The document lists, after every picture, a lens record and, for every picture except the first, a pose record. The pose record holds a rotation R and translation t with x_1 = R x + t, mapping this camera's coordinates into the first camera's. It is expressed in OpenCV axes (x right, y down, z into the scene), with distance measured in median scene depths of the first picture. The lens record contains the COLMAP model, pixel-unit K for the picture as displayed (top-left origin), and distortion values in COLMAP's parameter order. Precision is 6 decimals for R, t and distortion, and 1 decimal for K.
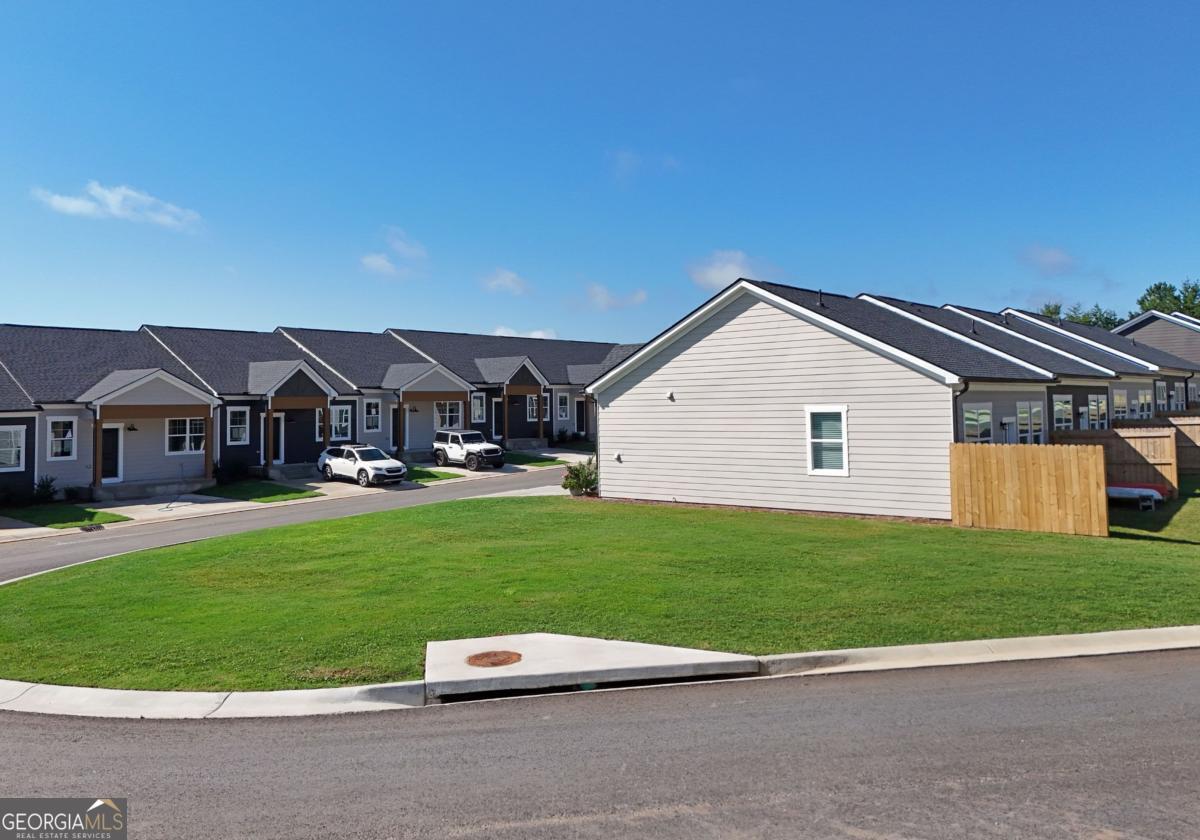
lens RADIAL K [[920.0, 0, 620.2], [0, 920.0, 419.1], [0, 0, 1]] dist [0.113942, -0.138367]
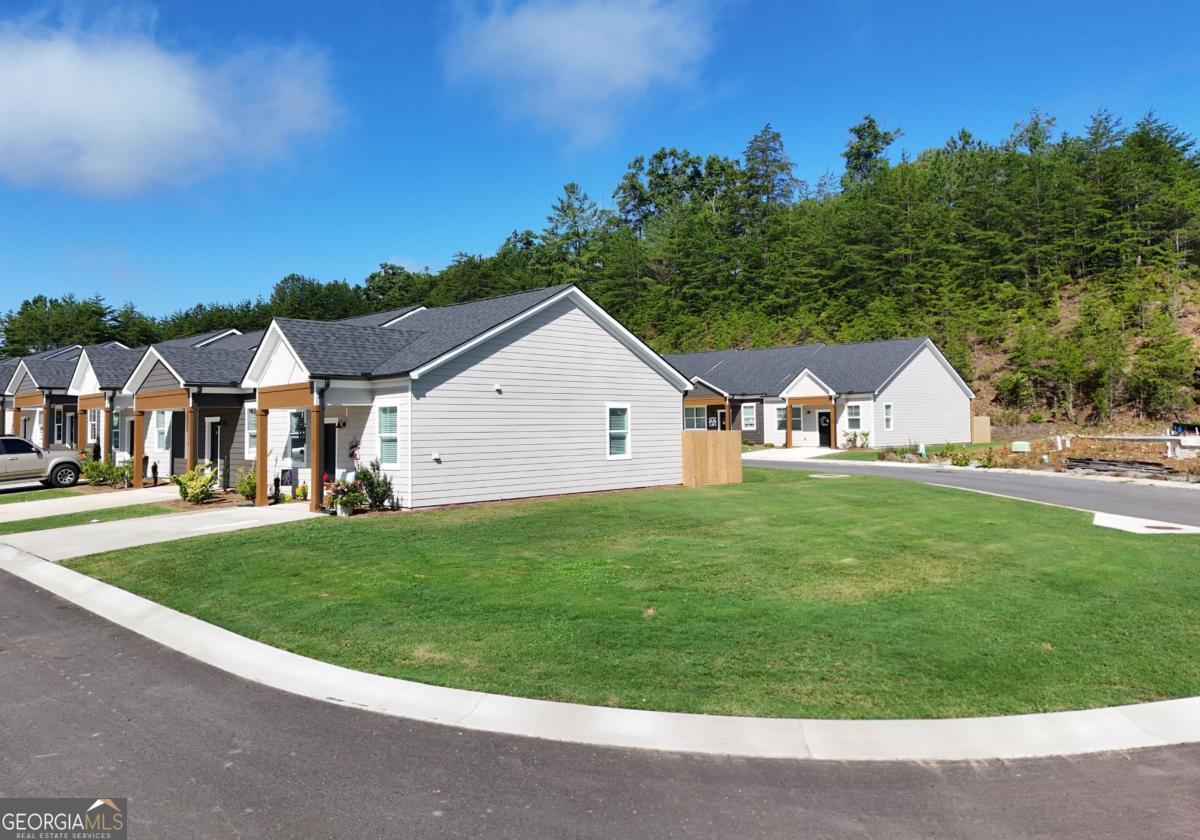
lens RADIAL K [[901.9, 0, 599.7], [0, 901.9, 373.7], [0, 0, 1]] dist [0.079742, -0.000793]
pose [[0.096662, 0.047944, 0.994162, -0.957122], [-0.004999, 0.998850, -0.047684, 0.004046], [-0.995305, -0.000360, 0.096791, 0.899603]]
